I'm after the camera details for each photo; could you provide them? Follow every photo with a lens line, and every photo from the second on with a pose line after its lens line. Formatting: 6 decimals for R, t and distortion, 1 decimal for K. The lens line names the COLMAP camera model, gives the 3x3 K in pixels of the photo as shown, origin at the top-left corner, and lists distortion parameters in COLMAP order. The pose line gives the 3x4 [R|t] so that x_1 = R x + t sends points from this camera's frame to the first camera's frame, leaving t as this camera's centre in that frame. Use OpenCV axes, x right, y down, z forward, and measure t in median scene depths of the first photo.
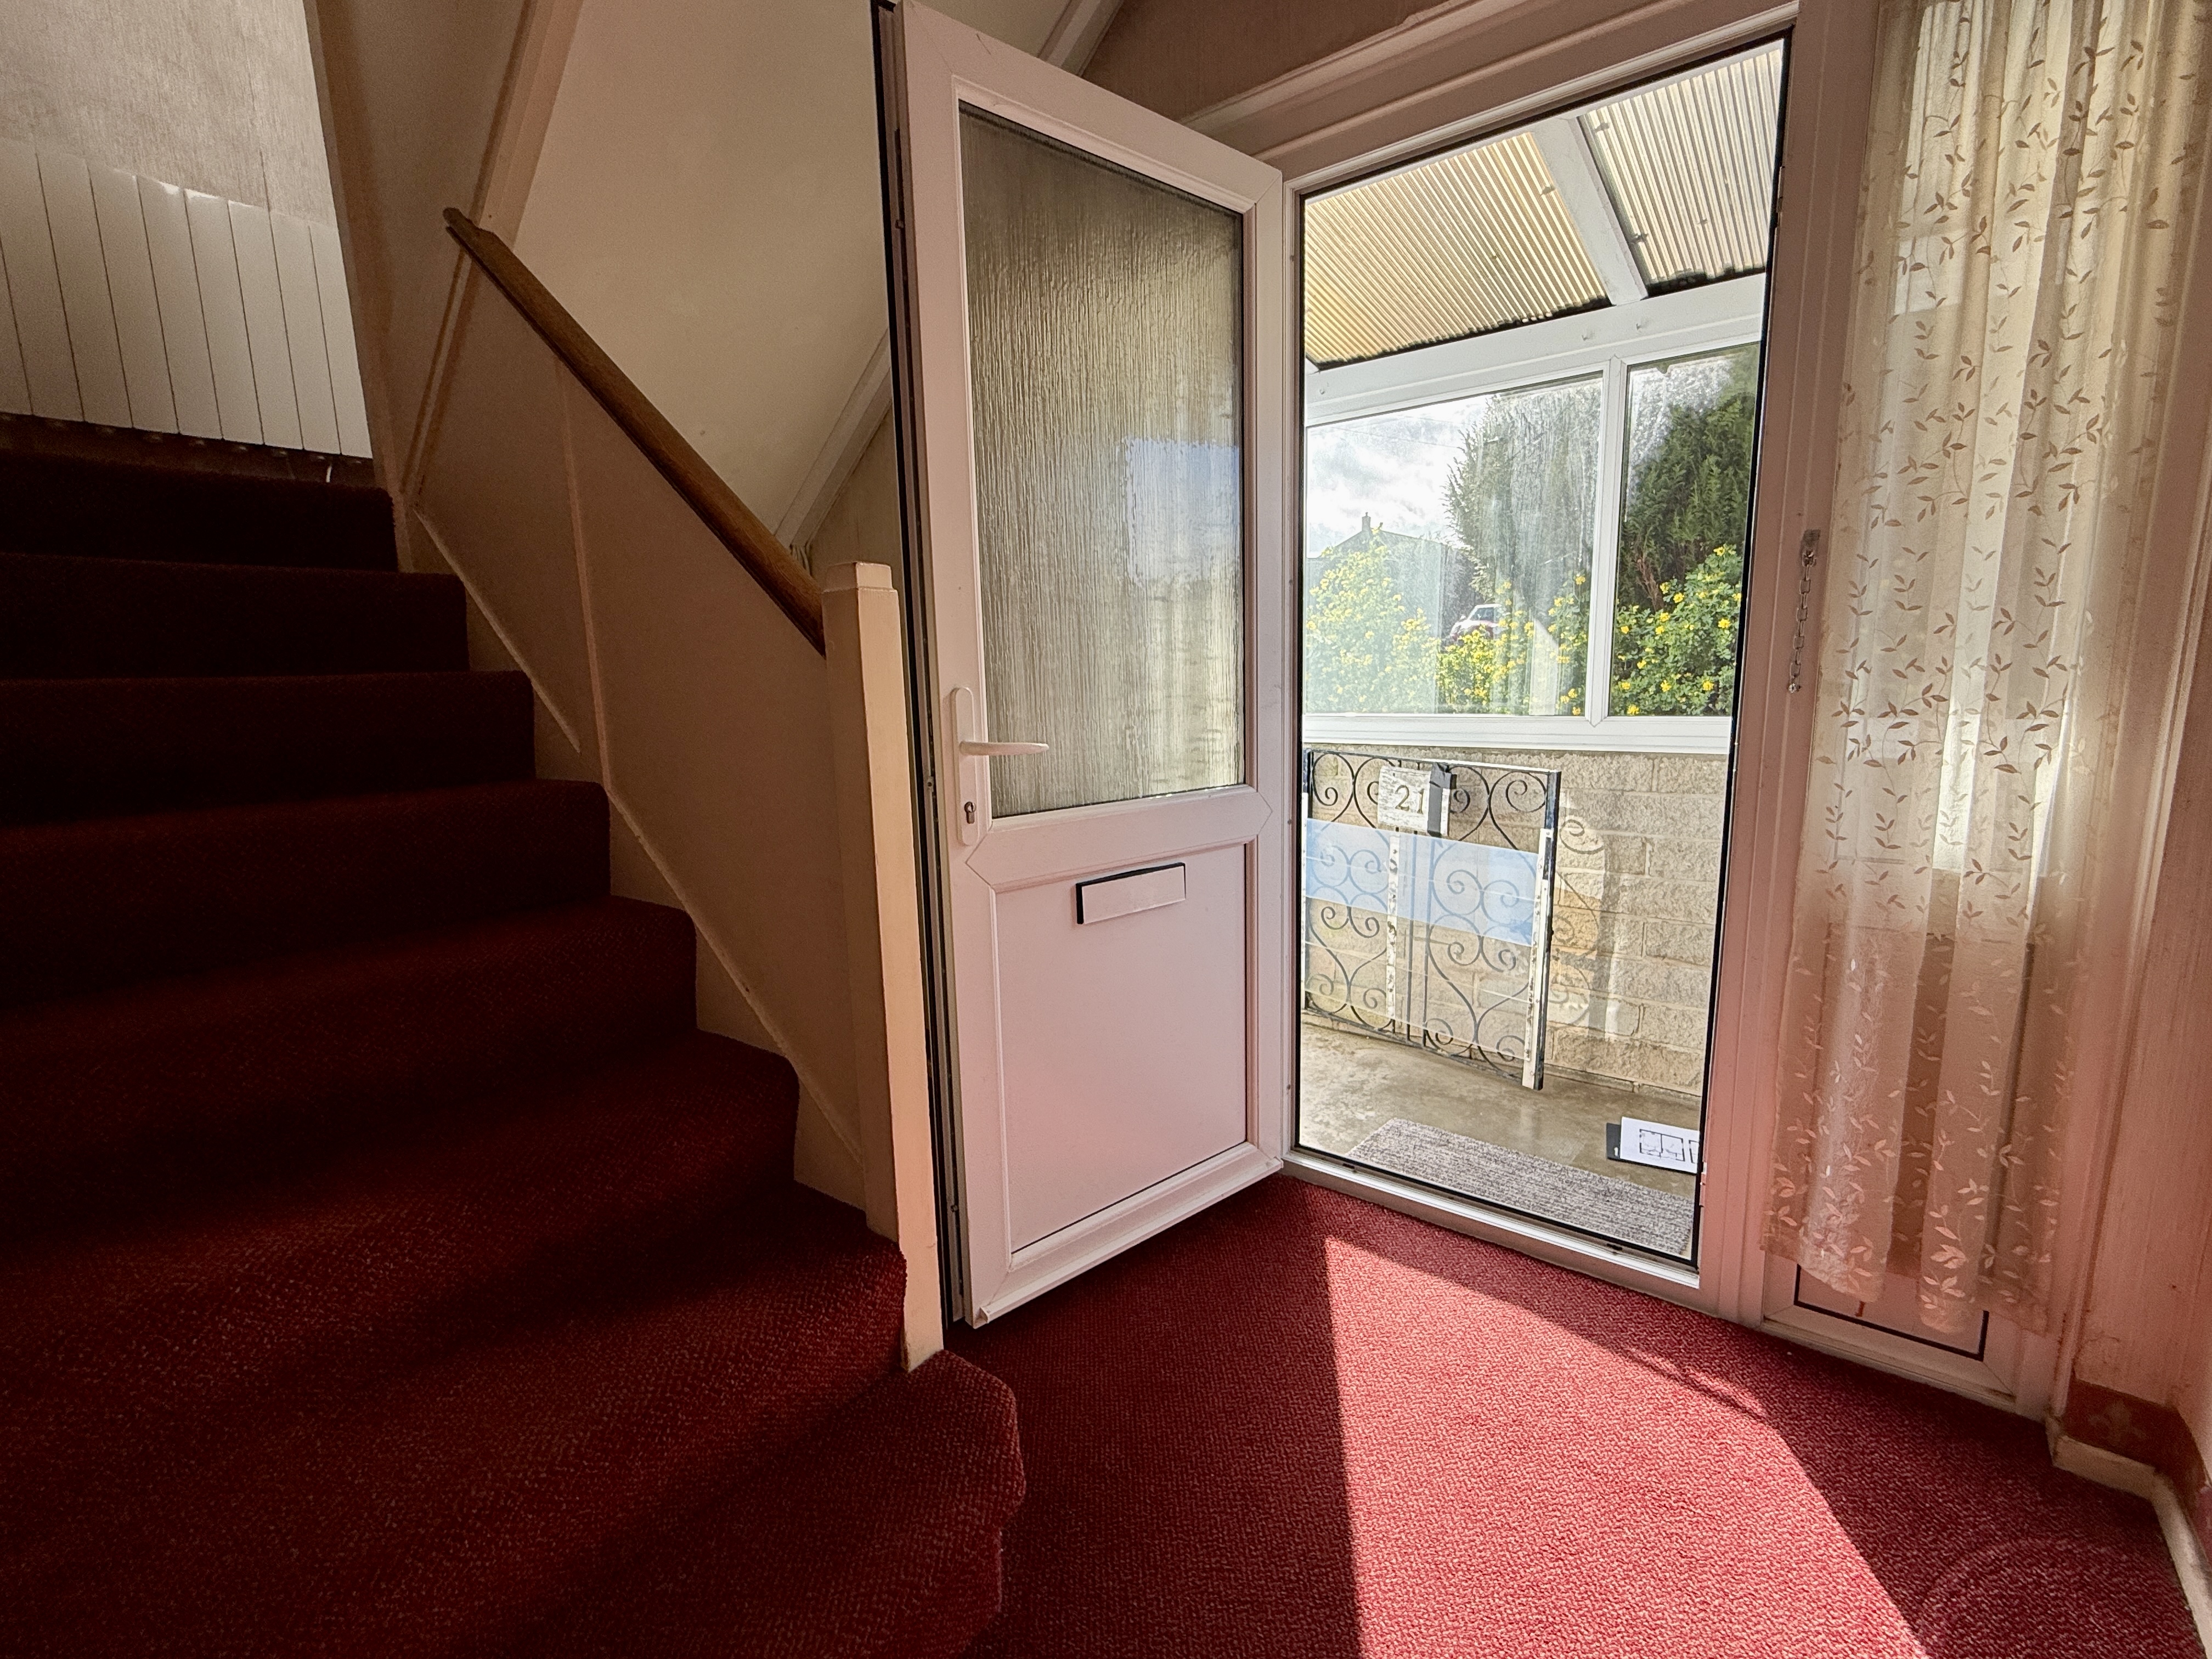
lens RADIAL K [[974.9, 0, 1103.4], [0, 974.9, 830.7], [0, 0, 1]] dist [-0.003331, 0.001141]
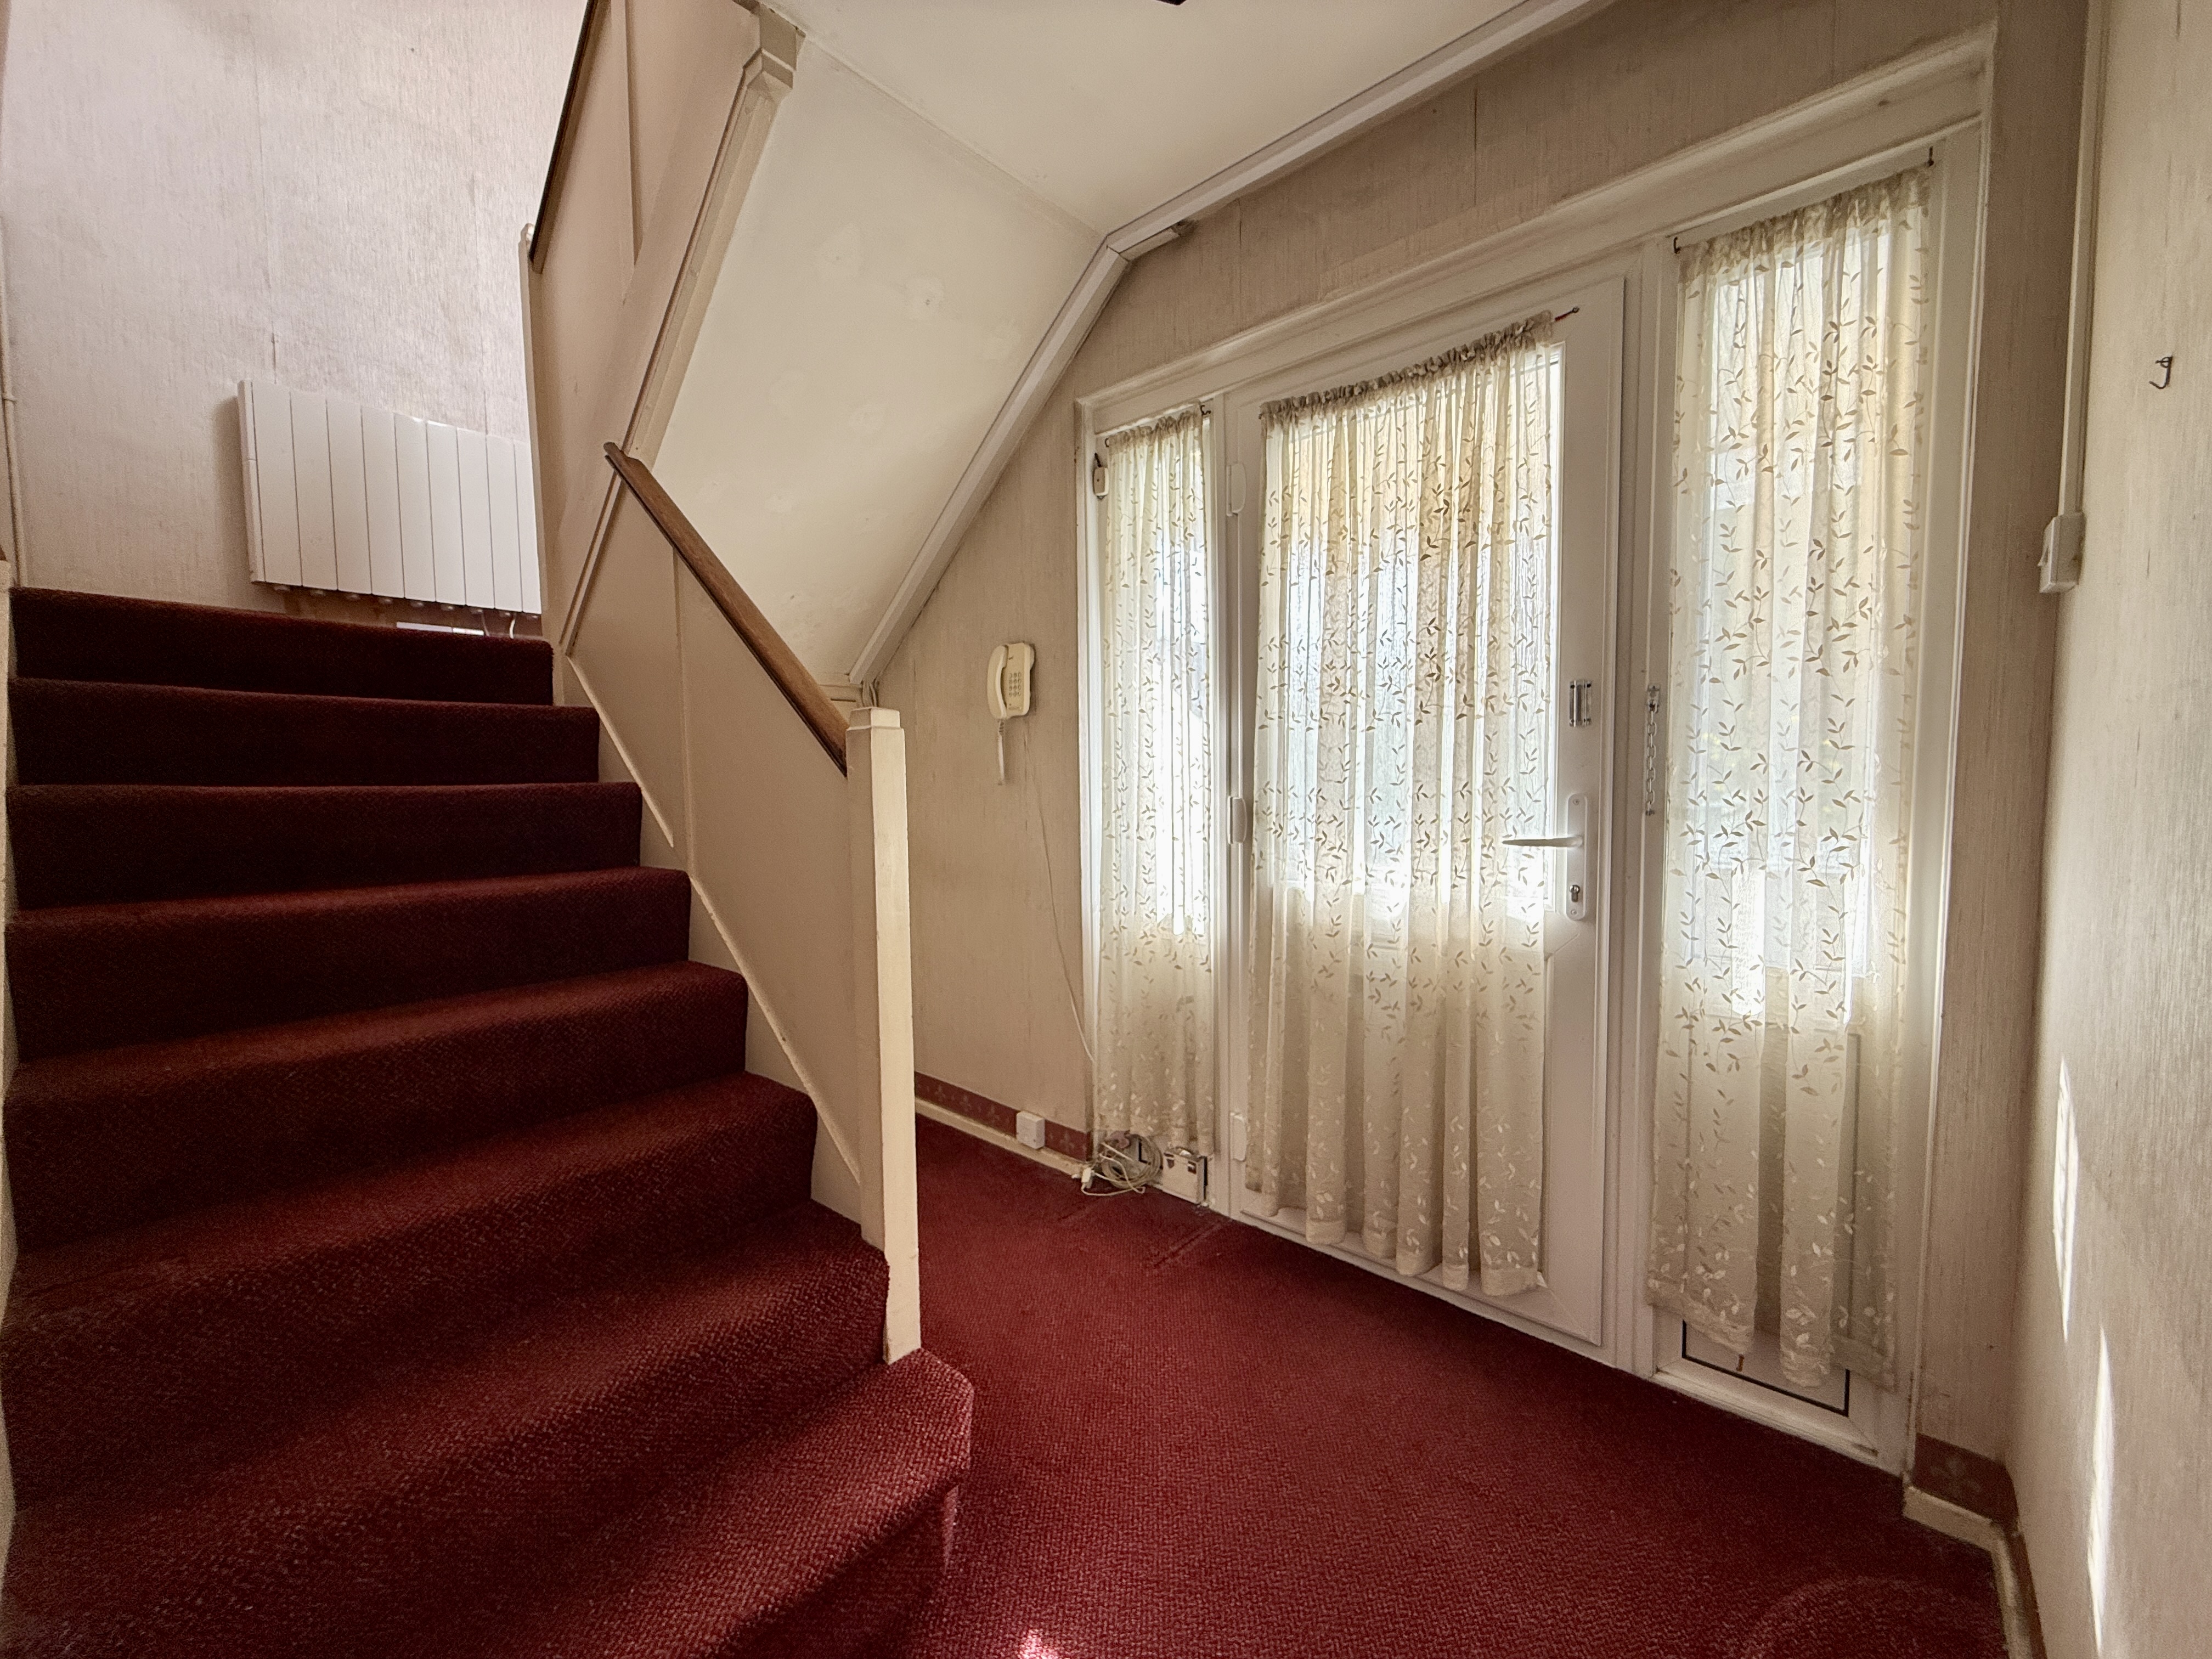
lens RADIAL K [[879.0, 0, 1110.1], [0, 879.0, 832.9], [0, 0, 1]] dist [-0.000992, 0.000040]
pose [[0.997569, 0.016282, -0.067754, 0.136915], [-0.023068, 0.994658, -0.100616, 0.003652], [0.065754, 0.101934, 0.992616, -0.130160]]
